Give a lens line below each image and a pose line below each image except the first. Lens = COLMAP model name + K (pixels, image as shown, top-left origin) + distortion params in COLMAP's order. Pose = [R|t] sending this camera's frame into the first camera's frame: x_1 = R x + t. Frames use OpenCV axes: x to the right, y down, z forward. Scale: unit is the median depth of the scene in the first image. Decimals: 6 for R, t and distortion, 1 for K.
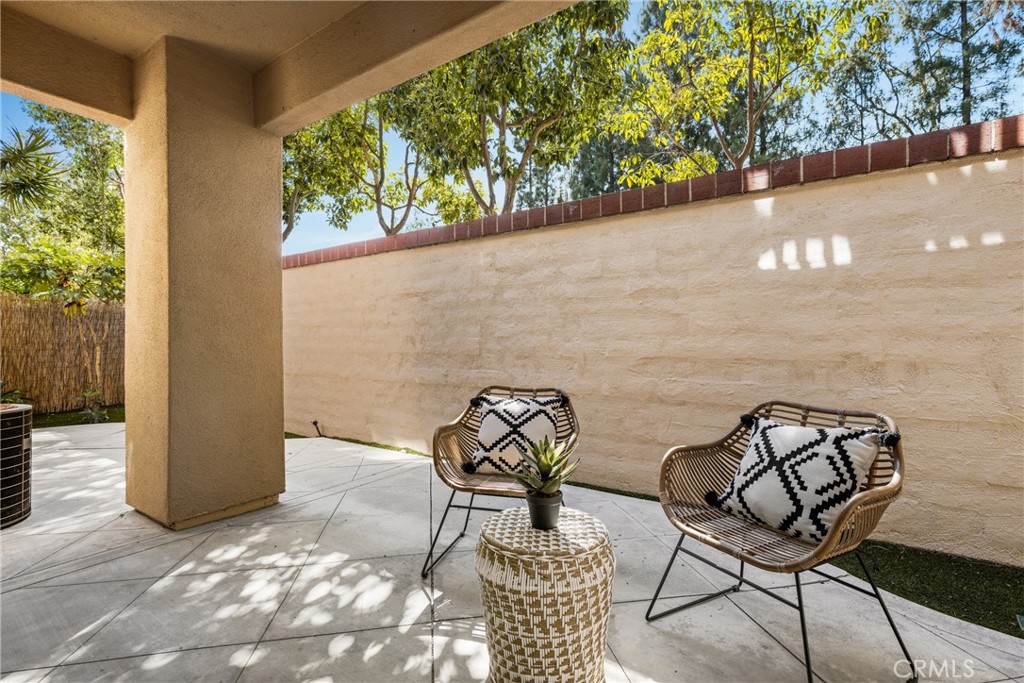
lens RADIAL K [[451.8, 0, 486.6], [0, 451.8, 338.0], [0, 0, 1]] dist [0.002095, 0.000010]
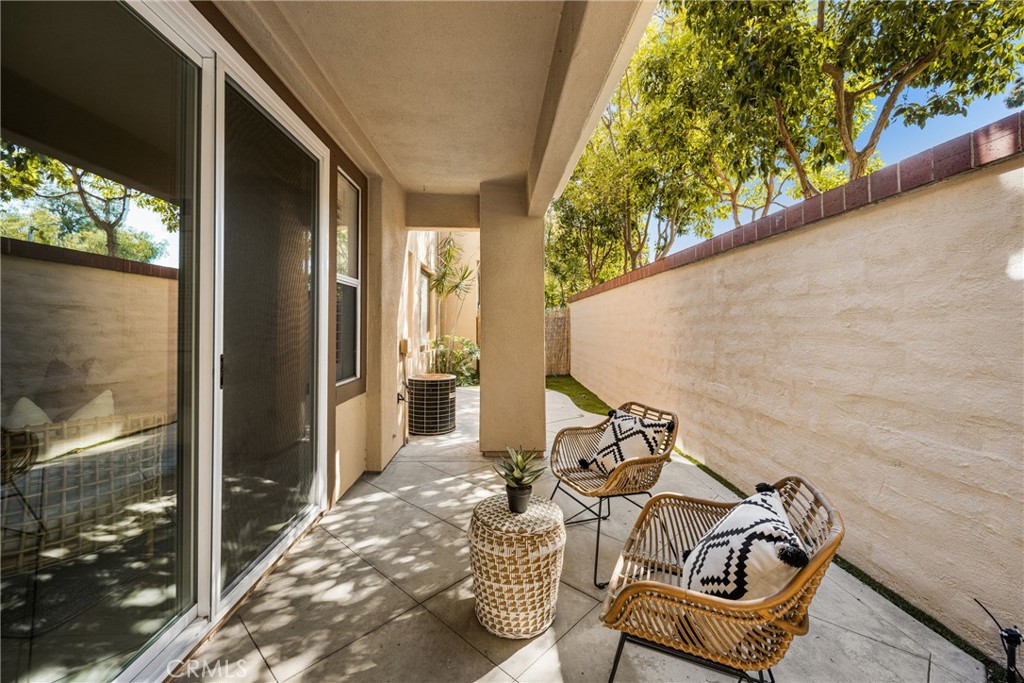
lens RADIAL K [[410.4, 0, 543.7], [0, 410.4, 322.0], [0, 0, 1]] dist [-0.002412, 0.000007]
pose [[0.638570, 0.001961, -0.769561, 0.551541], [-0.004014, 0.999992, -0.000783, -0.081016], [0.769553, 0.003589, 0.638573, 0.114038]]
